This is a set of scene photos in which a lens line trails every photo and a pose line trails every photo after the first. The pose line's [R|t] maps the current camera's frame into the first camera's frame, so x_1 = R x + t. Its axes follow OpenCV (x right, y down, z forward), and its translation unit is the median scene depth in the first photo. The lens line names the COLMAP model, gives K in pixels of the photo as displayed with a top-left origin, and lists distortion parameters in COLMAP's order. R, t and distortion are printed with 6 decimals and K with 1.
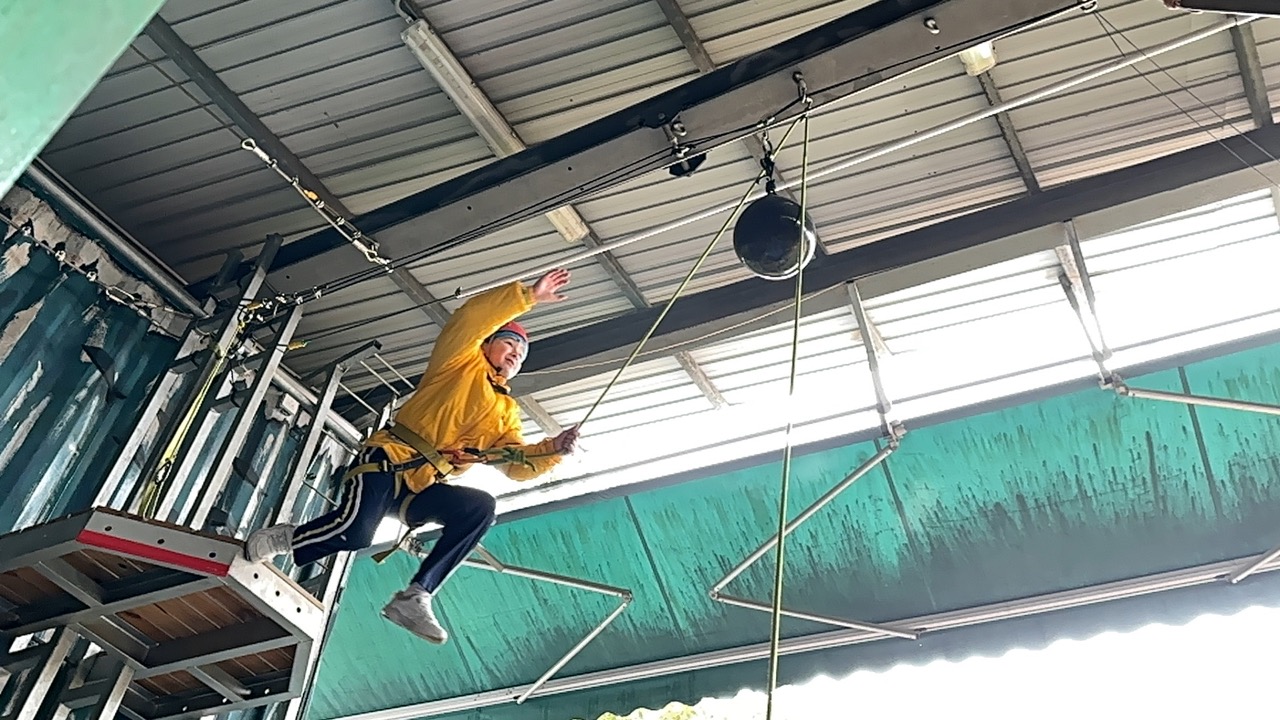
lens RADIAL K [[1071.9, 0, 641.6], [0, 1071.9, 357.5], [0, 0, 1]] dist [0.007918, -0.018307]
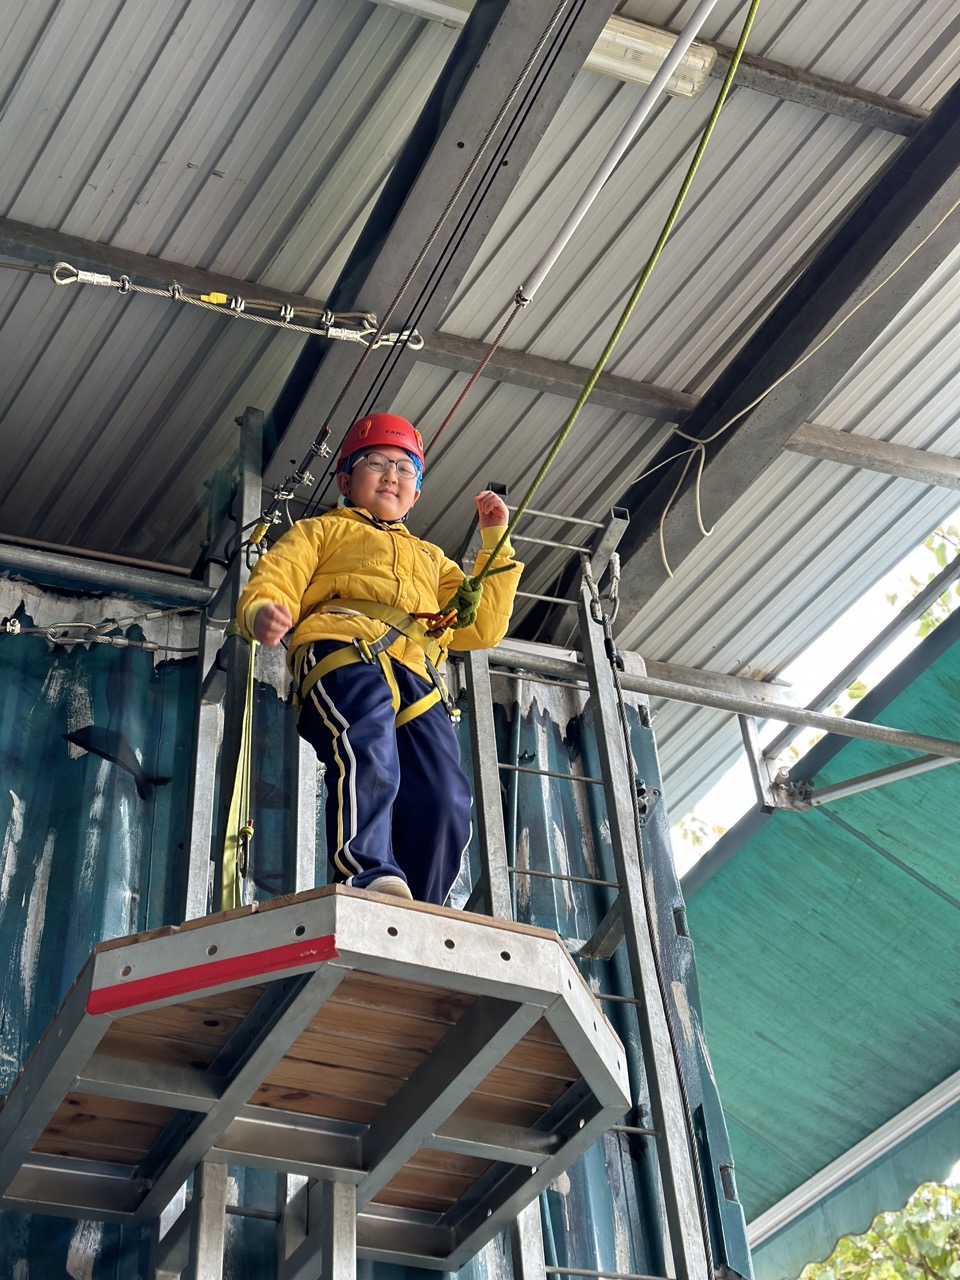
lens RADIAL K [[1810.3, 0, 480.0], [0, 1810.3, 643.6], [0, 0, 1]] dist [0.117173, 0.000000]
pose [[0.788768, -0.489350, -0.371997, 0.056686], [0.508194, 0.859597, -0.053217, 0.118089], [0.345809, -0.147071, 0.926707, 0.166107]]
